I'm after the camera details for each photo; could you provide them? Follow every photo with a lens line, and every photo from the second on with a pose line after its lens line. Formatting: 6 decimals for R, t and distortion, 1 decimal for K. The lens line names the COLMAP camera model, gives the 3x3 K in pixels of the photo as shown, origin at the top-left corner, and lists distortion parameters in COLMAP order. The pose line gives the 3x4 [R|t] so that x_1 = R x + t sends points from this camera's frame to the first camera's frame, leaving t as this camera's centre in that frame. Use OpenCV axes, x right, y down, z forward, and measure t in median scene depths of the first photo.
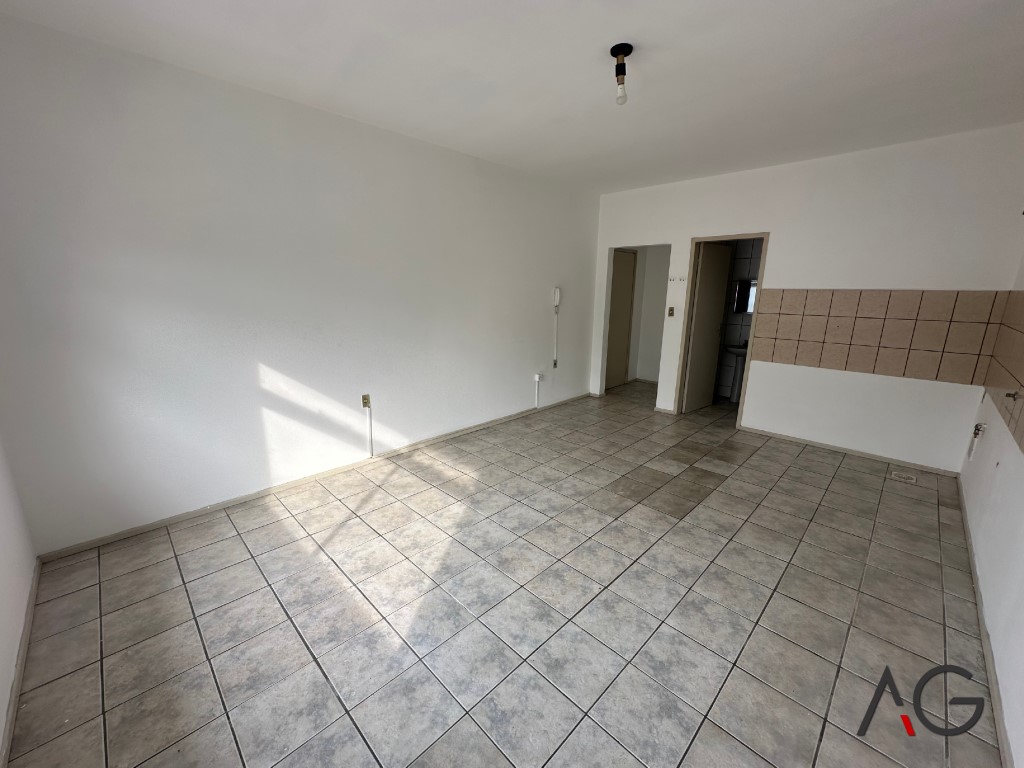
lens RADIAL K [[408.0, 0, 511.1], [0, 408.0, 384.8], [0, 0, 1]] dist [-0.000695, 0.000079]
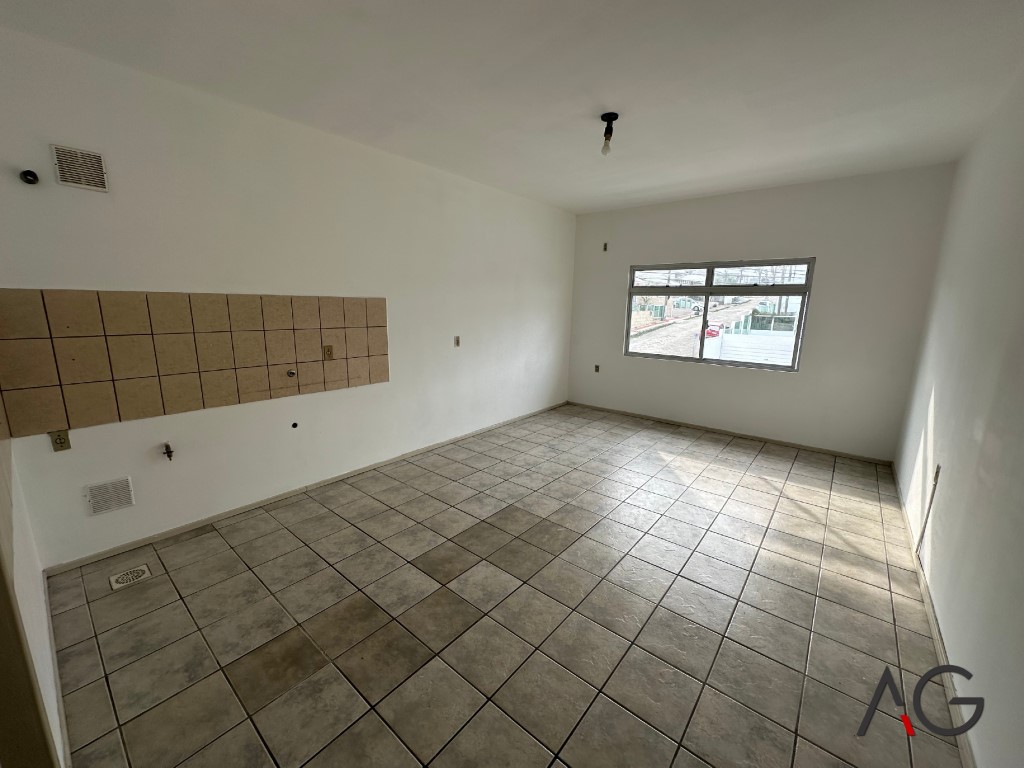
lens RADIAL K [[408.0, 0, 511.1], [0, 408.0, 384.8], [0, 0, 1]] dist [-0.000695, 0.000079]
pose [[-0.995472, -0.006868, -0.094805, 0.487358], [-0.046097, 0.907132, 0.418313, -0.406126], [0.083128, 0.420790, -0.903342, 1.742678]]
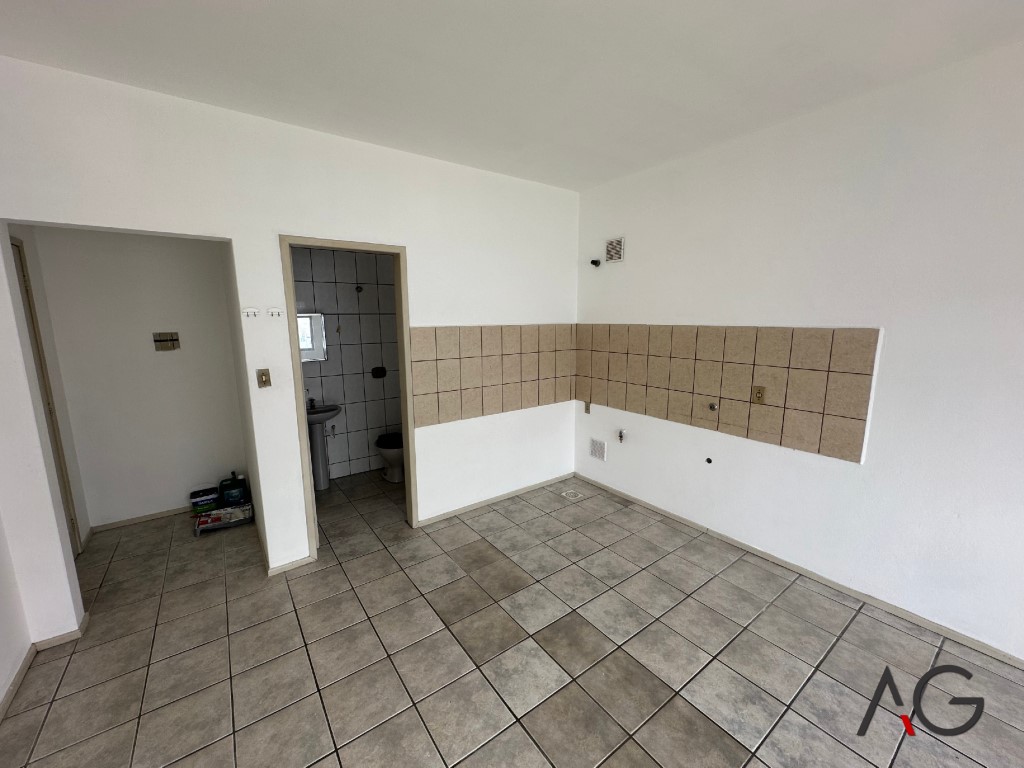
lens RADIAL K [[408.0, 0, 511.1], [0, 408.0, 384.8], [0, 0, 1]] dist [-0.000695, 0.000079]
pose [[0.153006, -0.174036, 0.972780, -0.071889], [0.237940, 0.961899, 0.134664, -0.274464], [-0.959152, 0.210859, 0.188587, 1.026724]]
